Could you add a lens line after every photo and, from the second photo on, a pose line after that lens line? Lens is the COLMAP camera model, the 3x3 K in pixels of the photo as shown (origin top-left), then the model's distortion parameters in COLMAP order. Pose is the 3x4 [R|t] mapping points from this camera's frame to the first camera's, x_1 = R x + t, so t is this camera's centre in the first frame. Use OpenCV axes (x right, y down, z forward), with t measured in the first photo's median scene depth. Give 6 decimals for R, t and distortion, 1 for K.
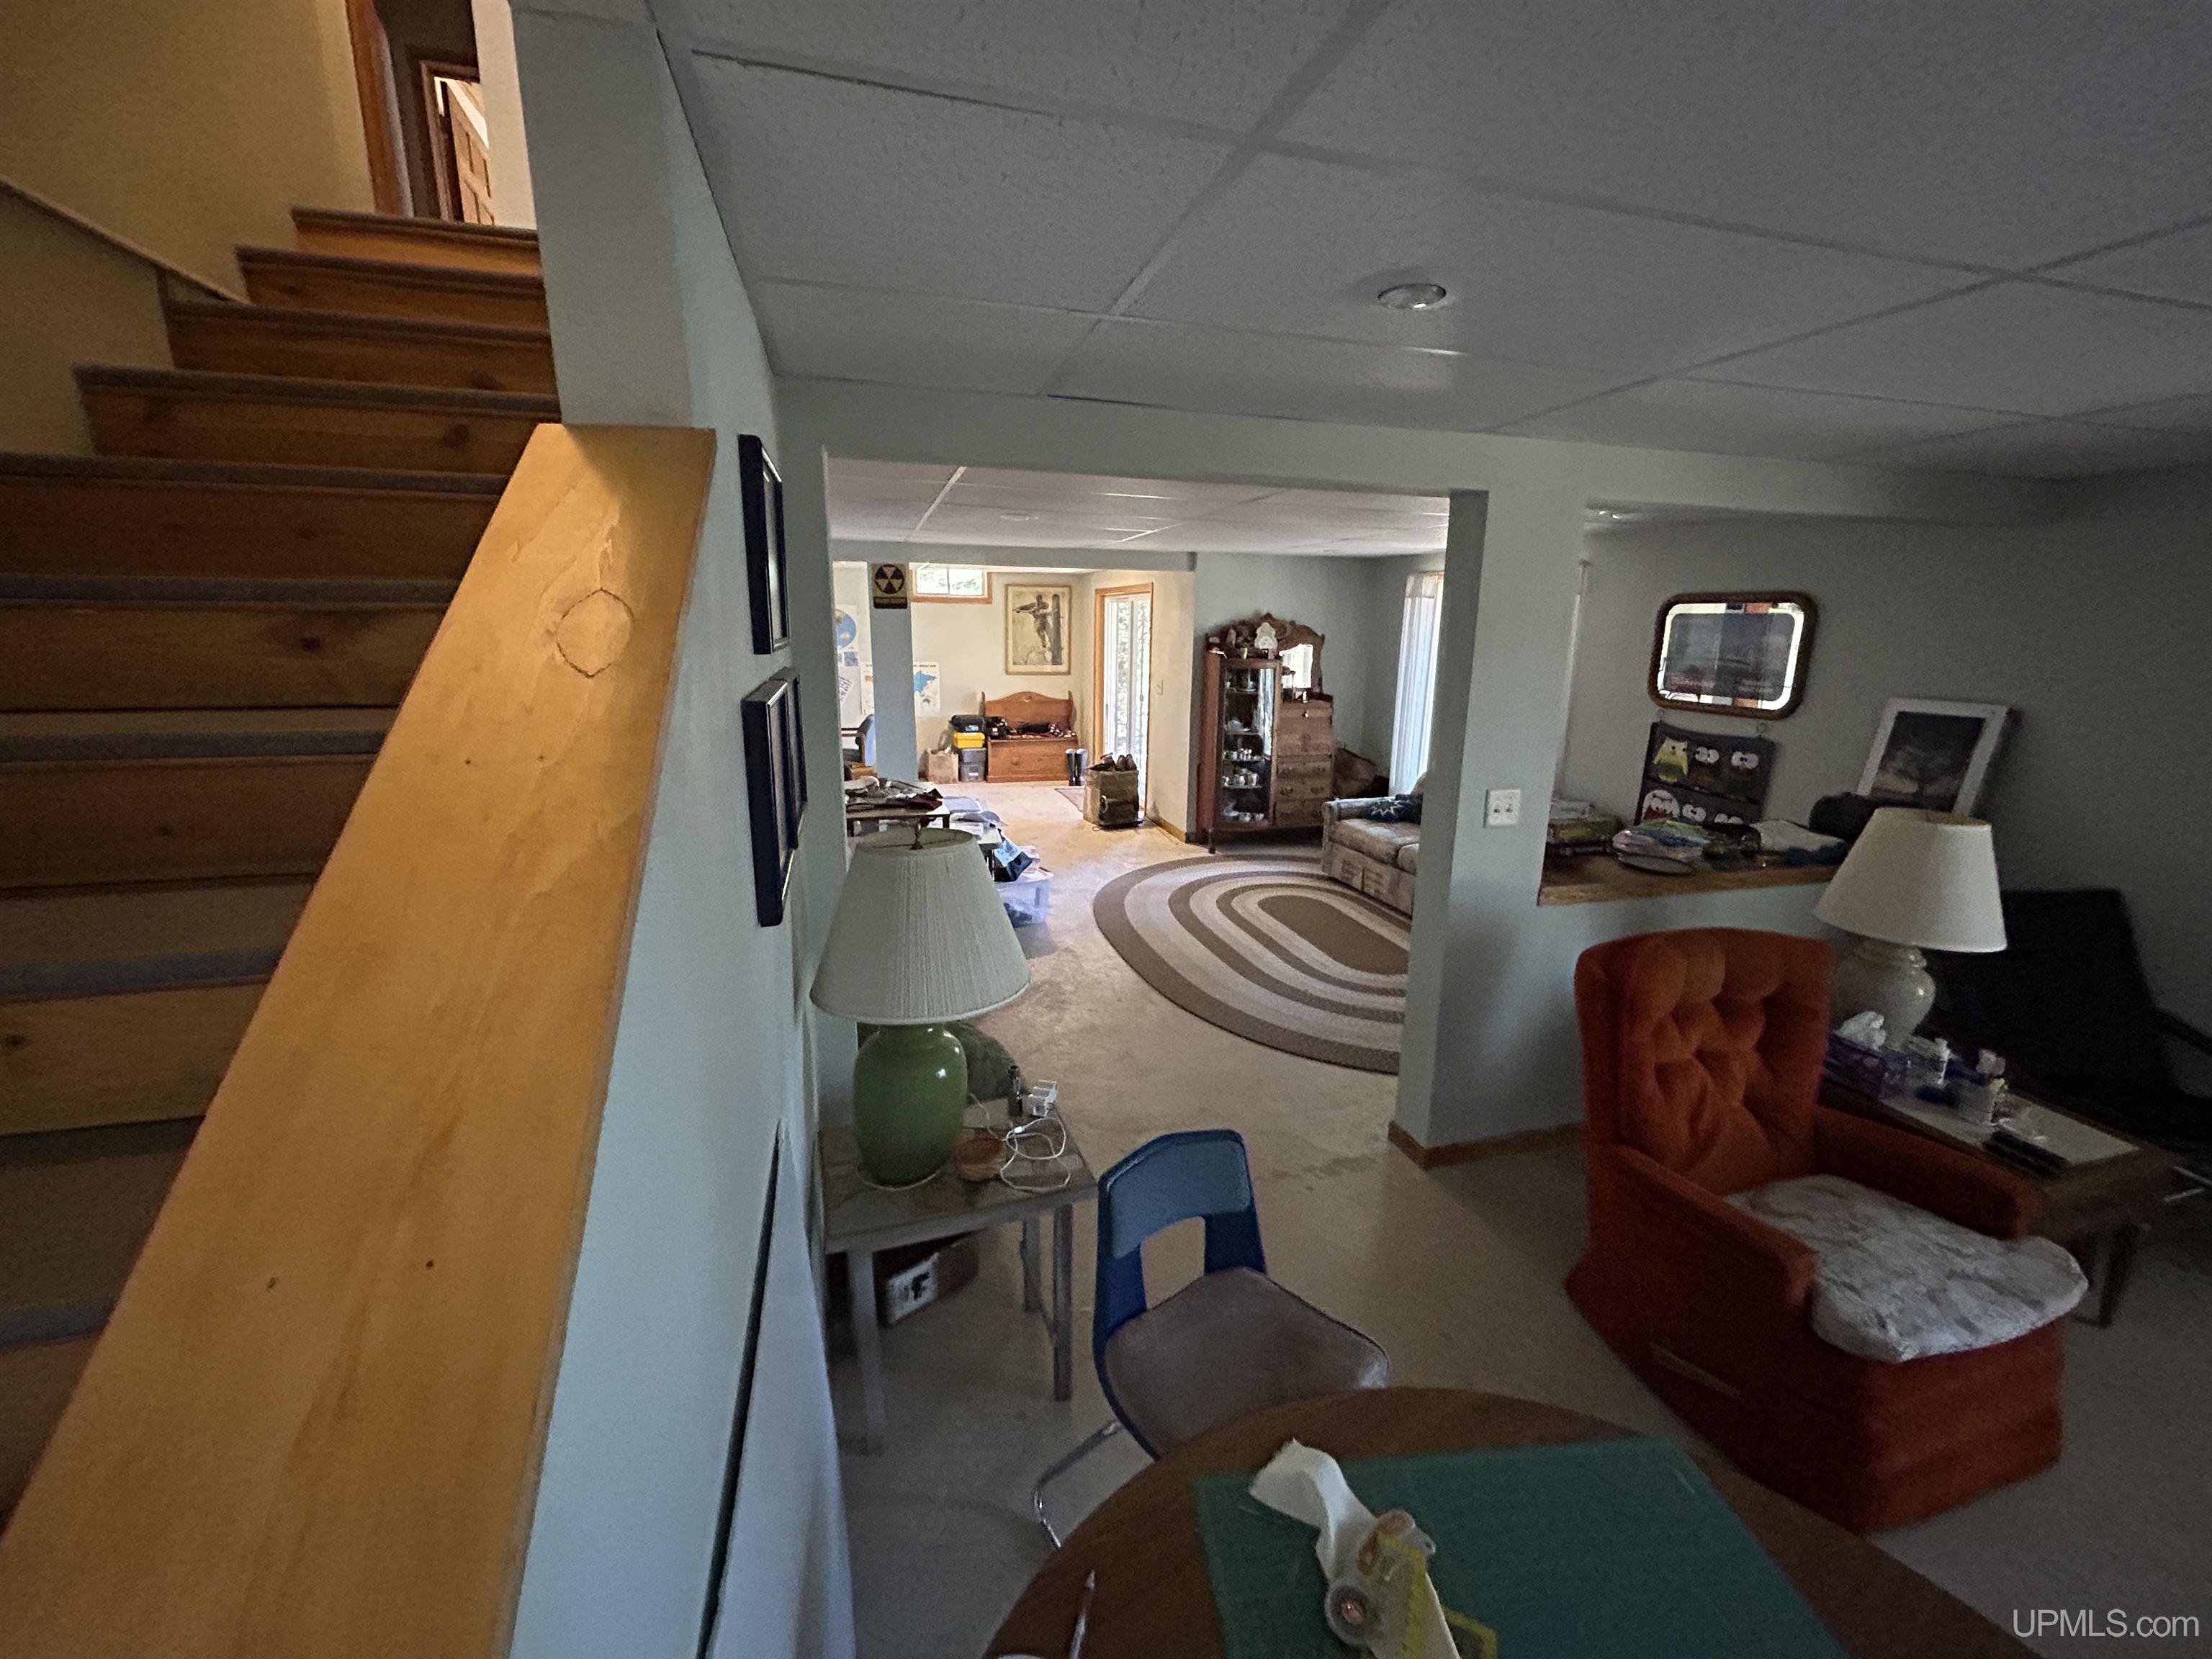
lens RADIAL K [[905.0, 0, 1115.0], [0, 905.0, 829.1], [0, 0, 1]] dist [0.000015, 0.001888]
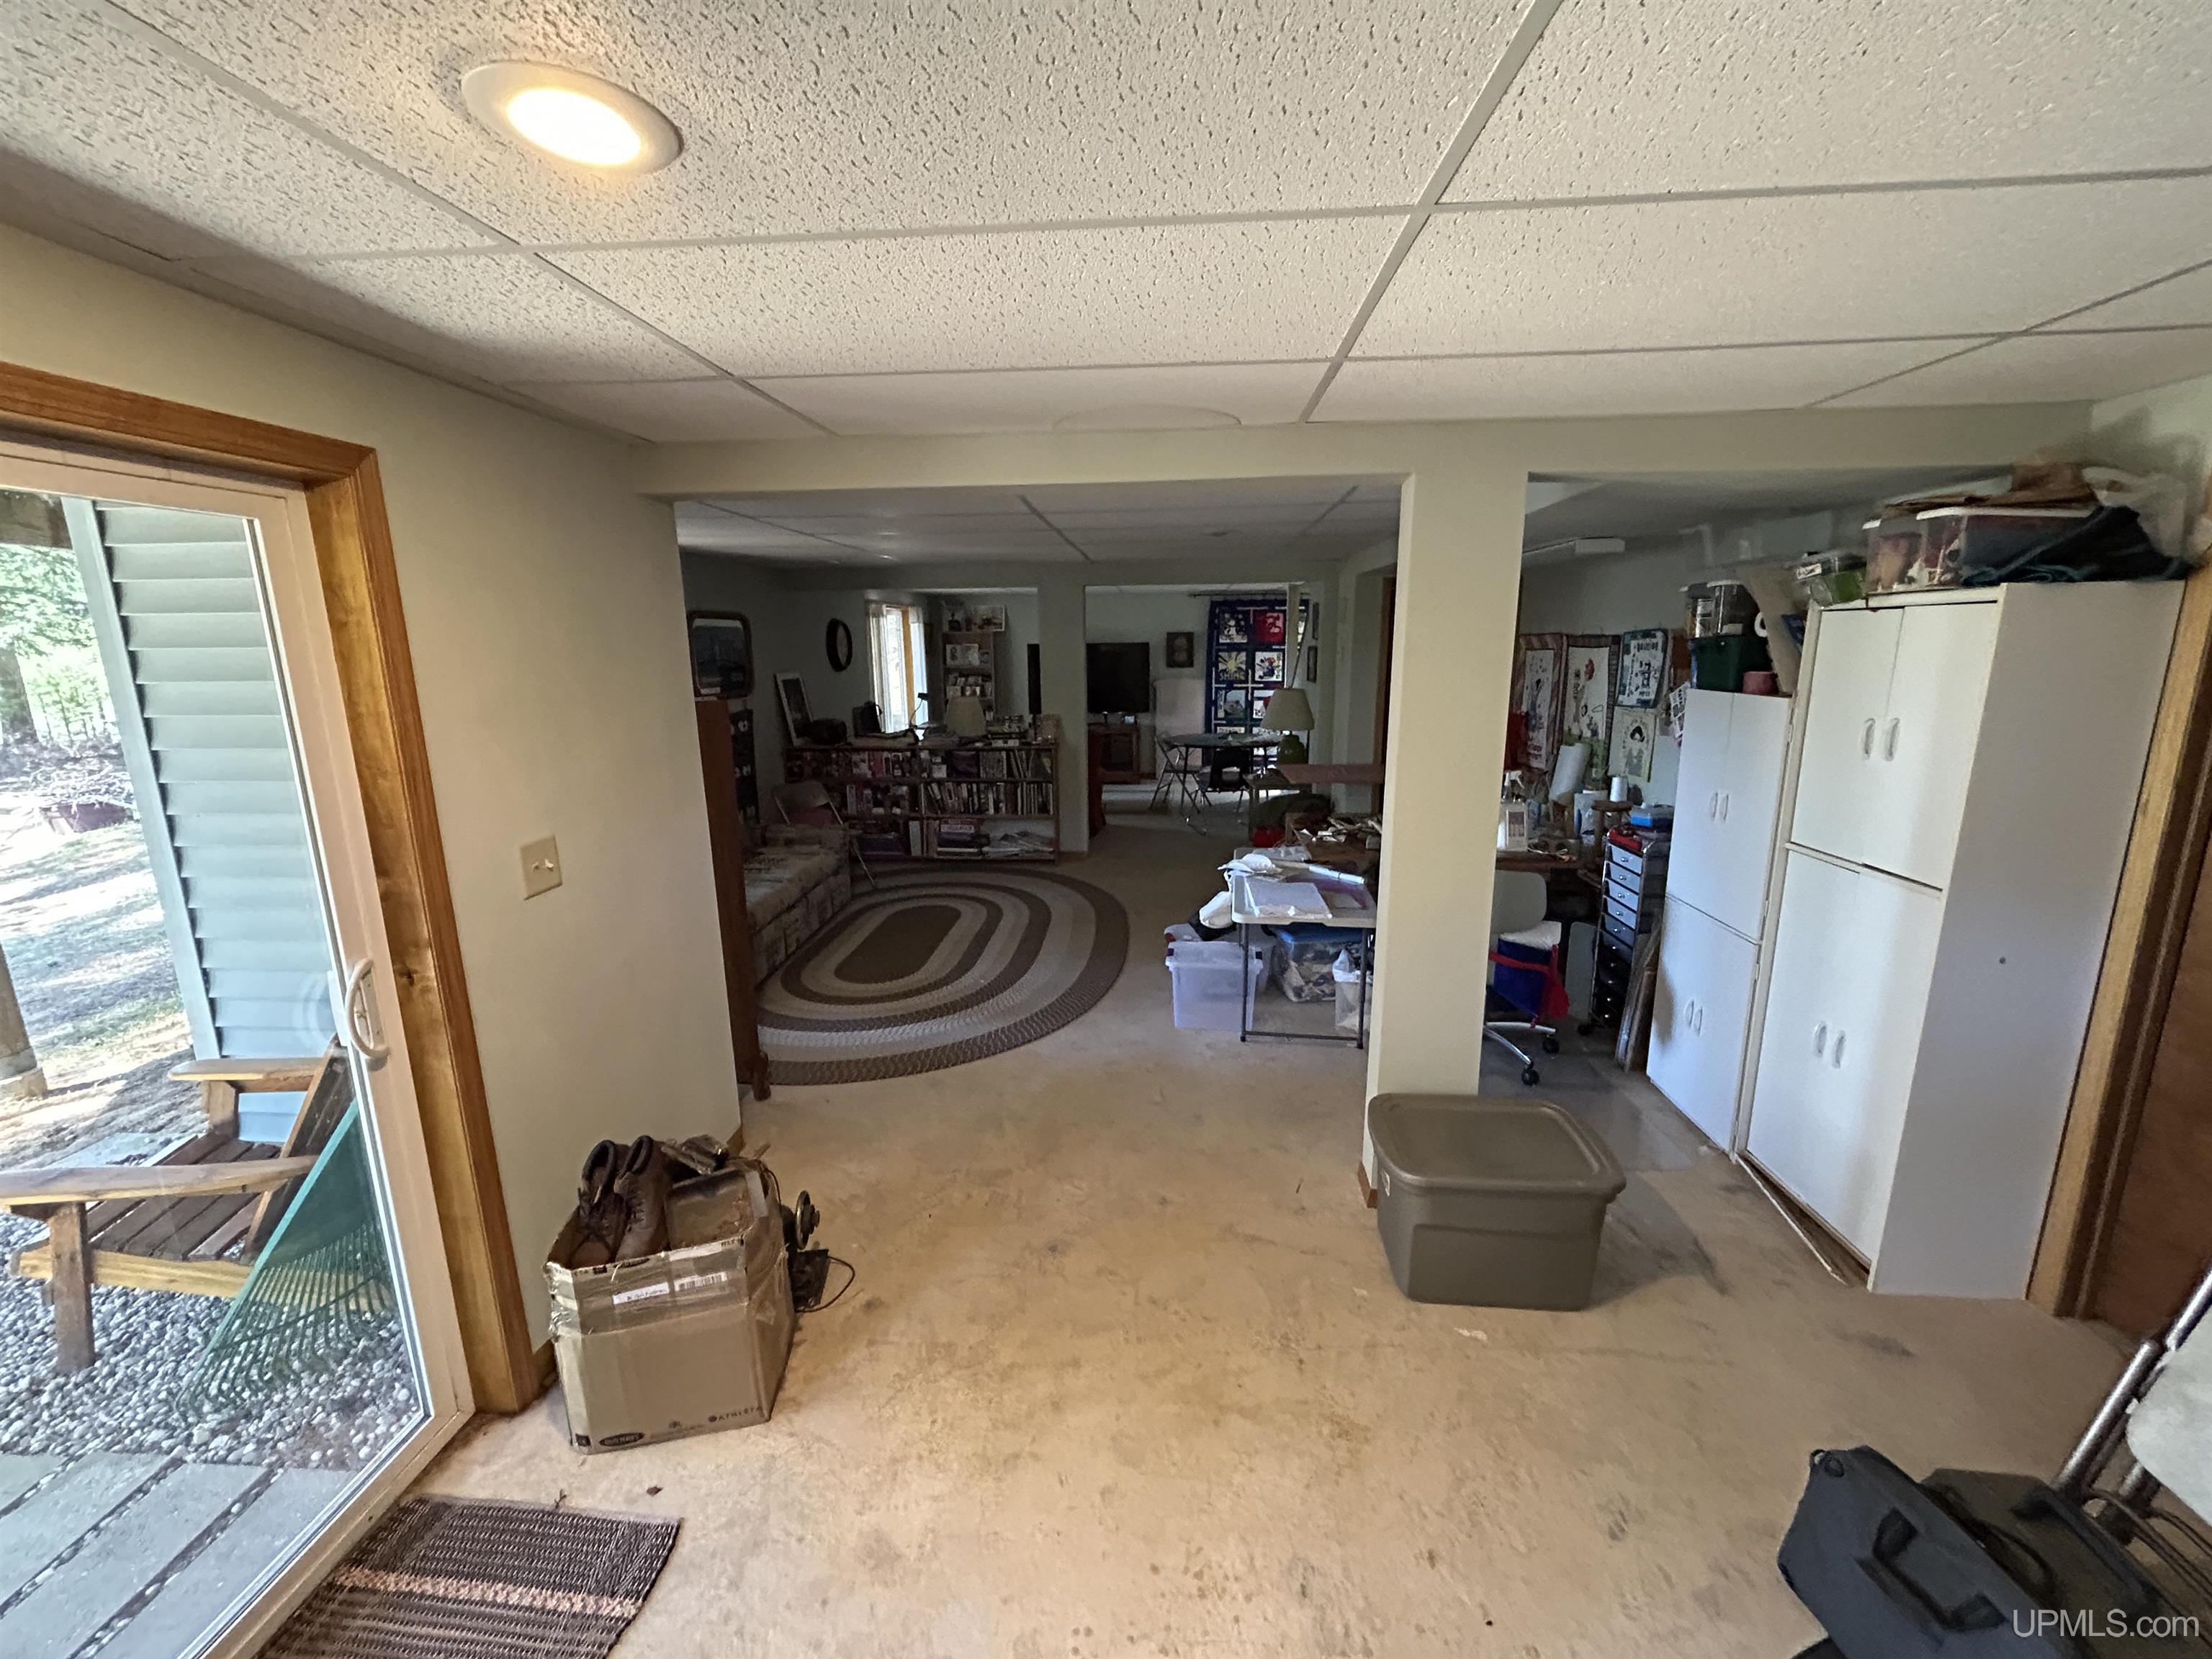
lens RADIAL K [[905.0, 0, 1100.1], [0, 905.0, 823.9], [0, 0, 1]] dist [0.000015, 0.001888]
pose [[-0.942888, -0.073072, 0.324997, -0.328689], [0.069936, 0.910474, 0.407610, -0.460908], [-0.325686, 0.407060, -0.853364, 2.003788]]
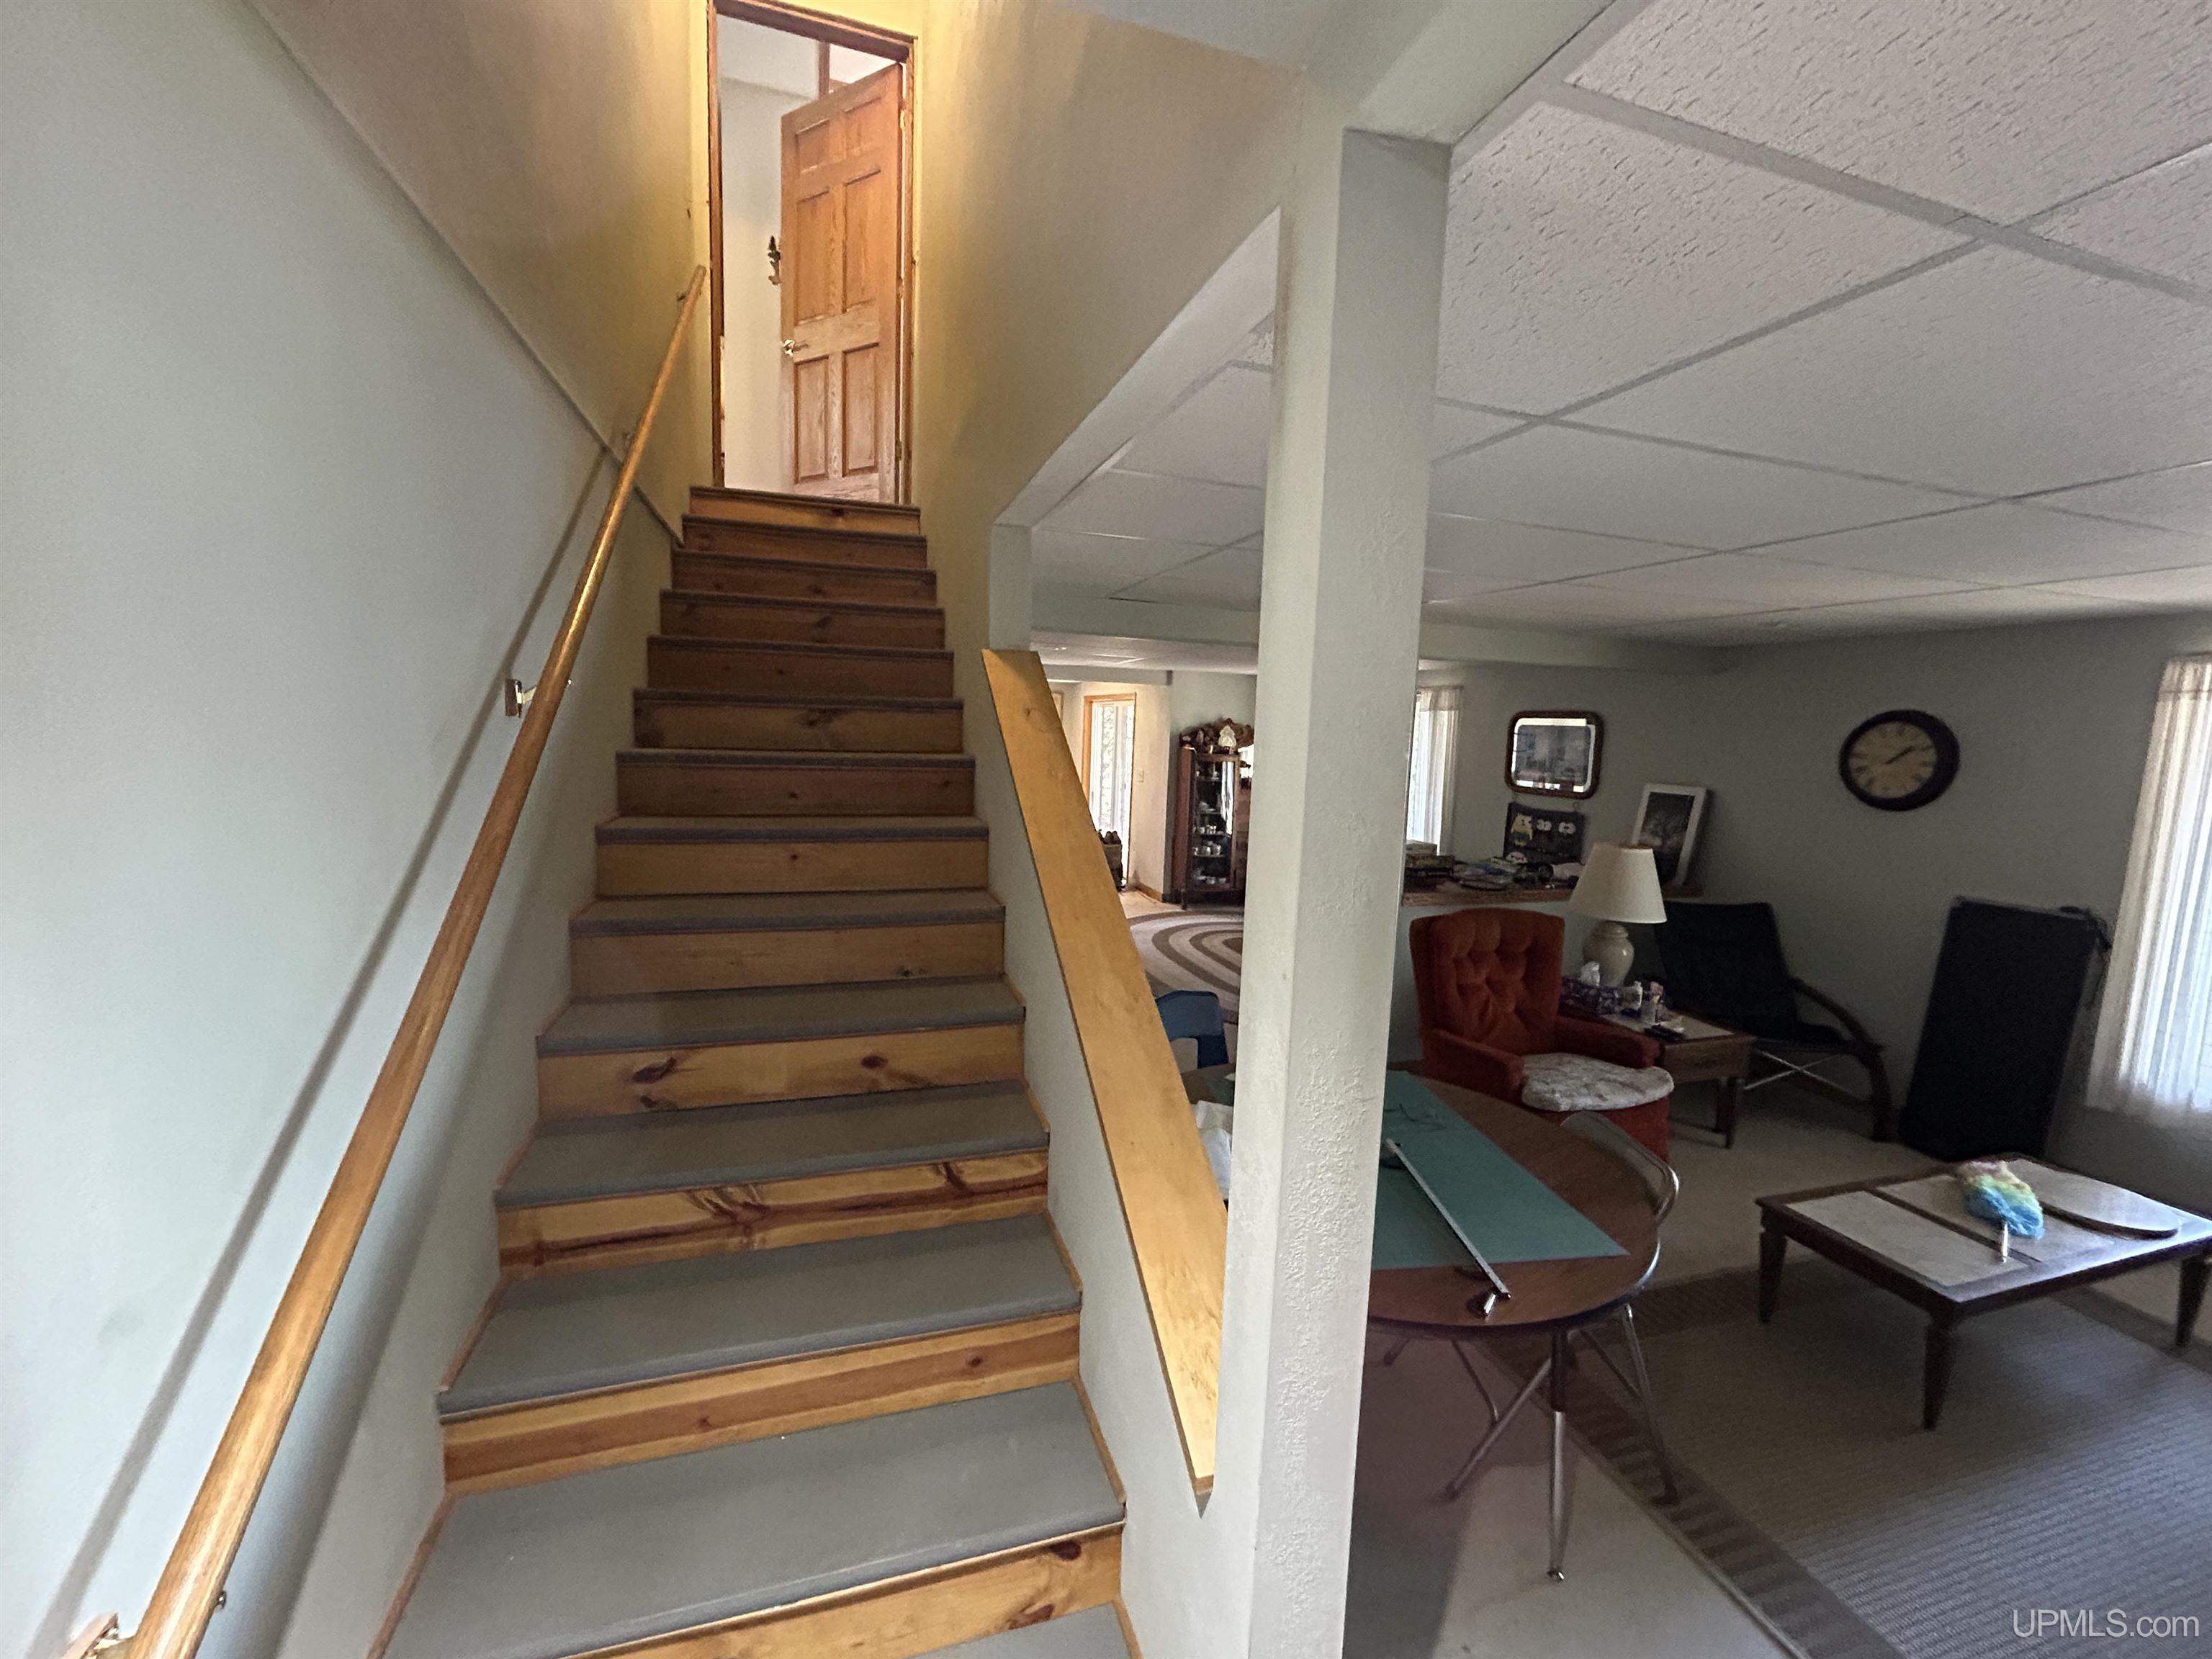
lens RADIAL K [[905.0, 0, 1112.3], [0, 905.0, 832.5], [0, 0, 1]] dist [0.000015, 0.001888]
pose [[0.999102, 0.016139, 0.039179, -0.061304], [-0.011912, 0.994313, -0.105834, 0.083054], [-0.040664, 0.105272, 0.993612, -0.347121]]
